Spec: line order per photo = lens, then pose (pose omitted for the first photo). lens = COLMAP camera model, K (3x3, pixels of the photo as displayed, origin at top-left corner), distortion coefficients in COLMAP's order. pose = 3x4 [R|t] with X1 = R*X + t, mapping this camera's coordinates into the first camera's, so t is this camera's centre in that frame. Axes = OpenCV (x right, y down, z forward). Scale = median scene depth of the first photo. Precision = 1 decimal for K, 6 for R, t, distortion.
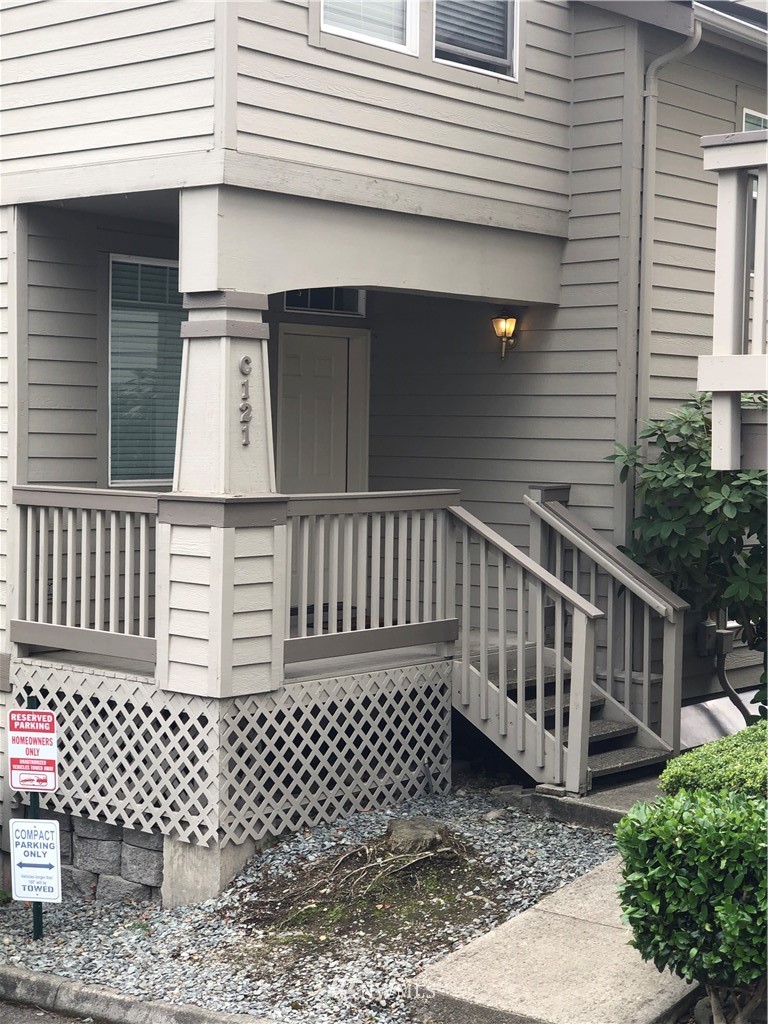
lens RADIAL K [[1757.5, 0, 393.7], [0, 1757.5, 502.4], [0, 0, 1]] dist [0.083950, 0.000000]
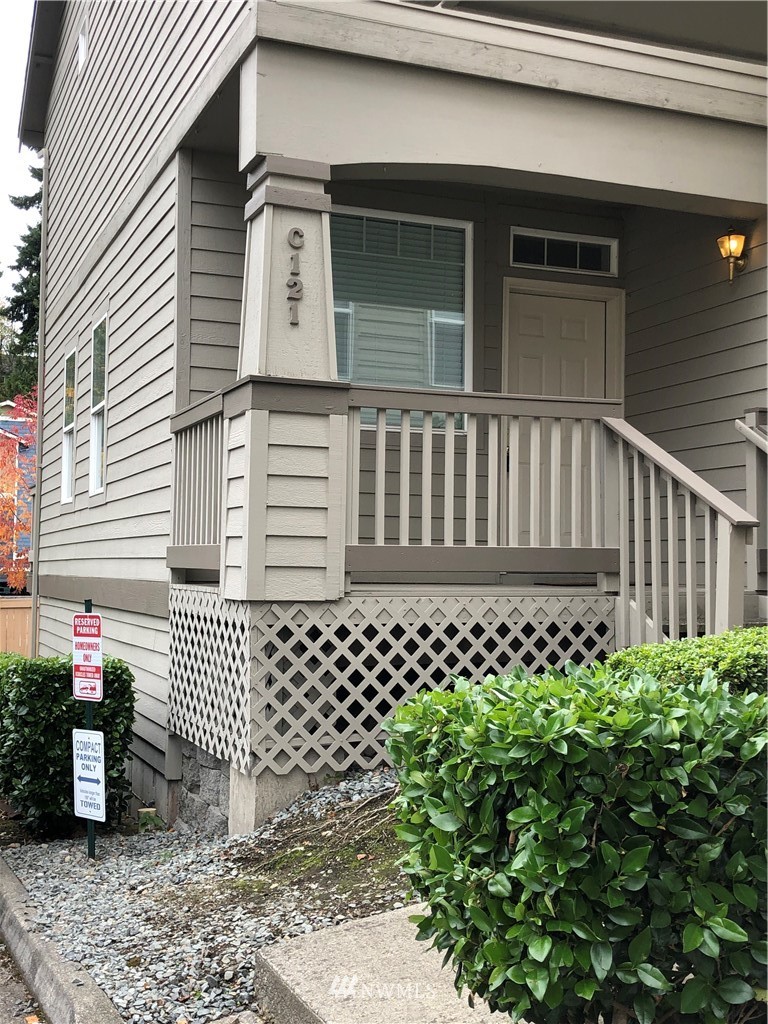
lens RADIAL K [[1186.2, 0, 388.4], [0, 1186.2, 495.1], [0, 0, 1]] dist [0.074395, 0.000000]
pose [[0.884659, -0.036728, -0.464789, 0.232583], [-0.012299, 0.994707, -0.102012, 0.113499], [0.466076, 0.095962, 0.879525, 0.483561]]
